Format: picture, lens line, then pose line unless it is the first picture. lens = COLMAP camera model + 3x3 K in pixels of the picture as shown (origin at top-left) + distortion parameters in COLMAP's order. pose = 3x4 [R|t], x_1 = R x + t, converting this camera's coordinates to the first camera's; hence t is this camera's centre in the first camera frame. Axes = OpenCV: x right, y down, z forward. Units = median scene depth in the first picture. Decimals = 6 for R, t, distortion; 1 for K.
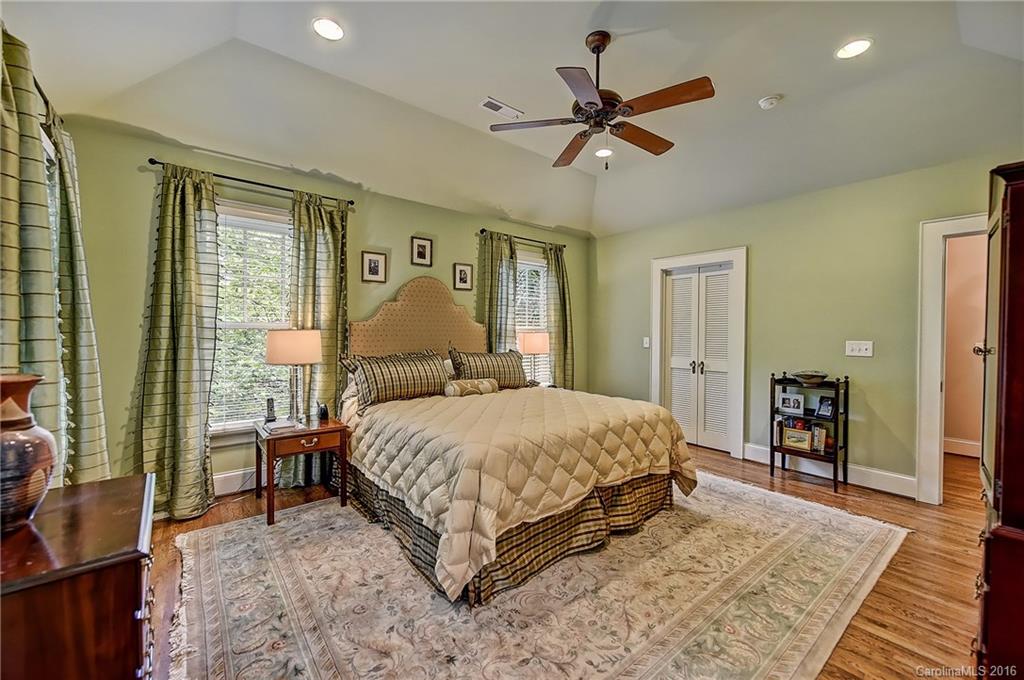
lens RADIAL K [[403.8, 0, 515.0], [0, 403.8, 336.1], [0, 0, 1]] dist [-0.002752, -0.000494]
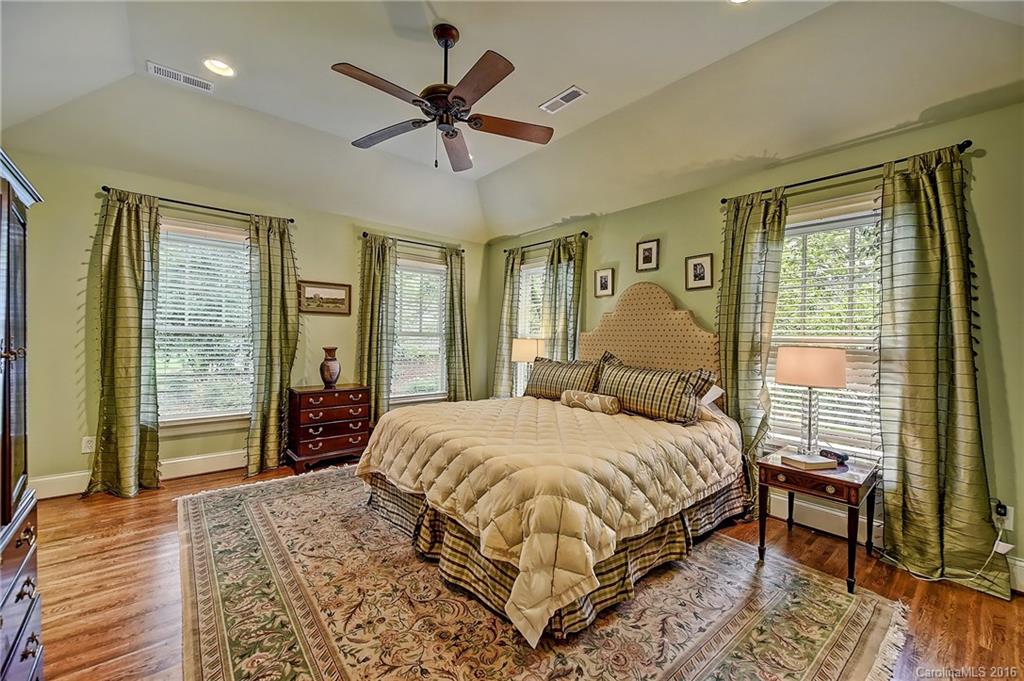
lens RADIAL K [[403.8, 0, 516.0], [0, 403.8, 341.6], [0, 0, 1]] dist [-0.002752, -0.000494]
pose [[0.022114, 0.003156, -0.999750, 0.699032], [-0.027318, 0.999624, 0.002552, -0.006591], [0.999382, 0.027255, 0.022192, 0.695136]]
